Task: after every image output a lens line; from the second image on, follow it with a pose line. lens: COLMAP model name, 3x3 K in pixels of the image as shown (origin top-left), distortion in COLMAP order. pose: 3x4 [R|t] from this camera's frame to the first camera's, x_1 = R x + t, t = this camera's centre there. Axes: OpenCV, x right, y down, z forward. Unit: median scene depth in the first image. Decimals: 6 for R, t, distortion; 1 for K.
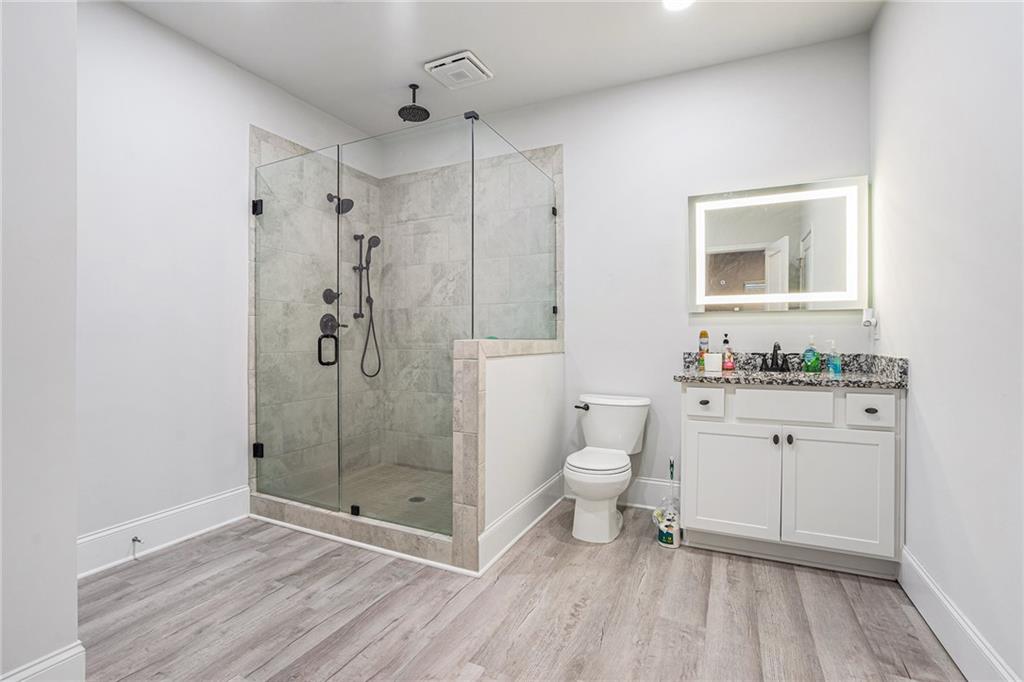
lens RADIAL K [[459.5, 0, 510.8], [0, 459.5, 342.9], [0, 0, 1]] dist [-0.005433, -0.000532]
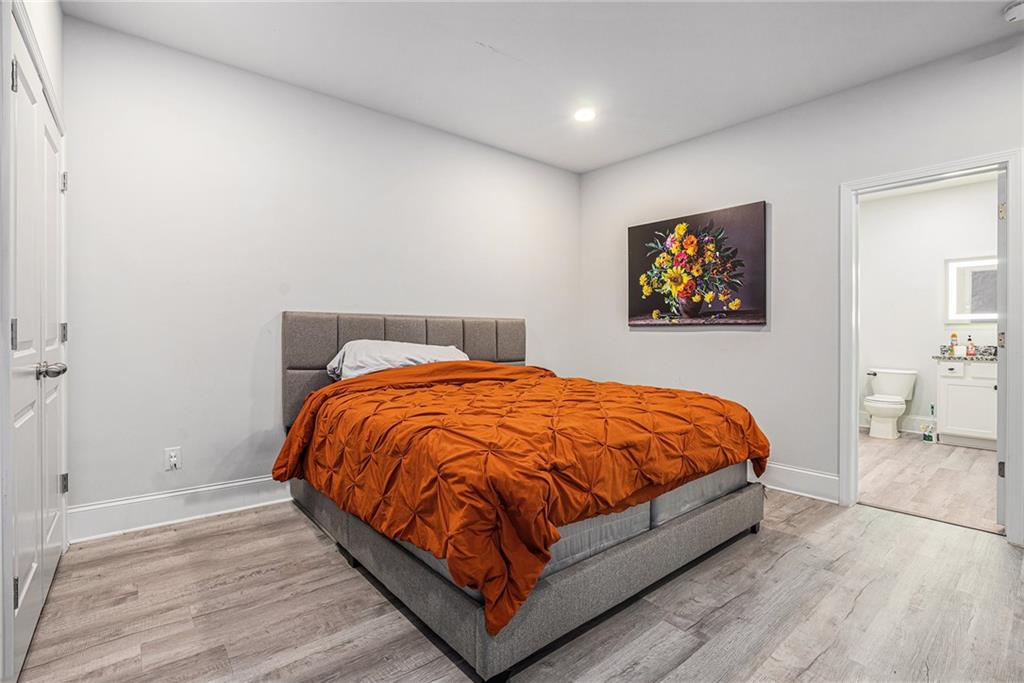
lens RADIAL K [[459.5, 0, 516.4], [0, 459.5, 335.1], [0, 0, 1]] dist [-0.005433, -0.000532]
pose [[0.913930, 0.003035, -0.405861, -0.456734], [-0.005627, 0.999971, -0.005193, -0.001501], [0.405834, 0.007029, 0.913920, -1.436113]]
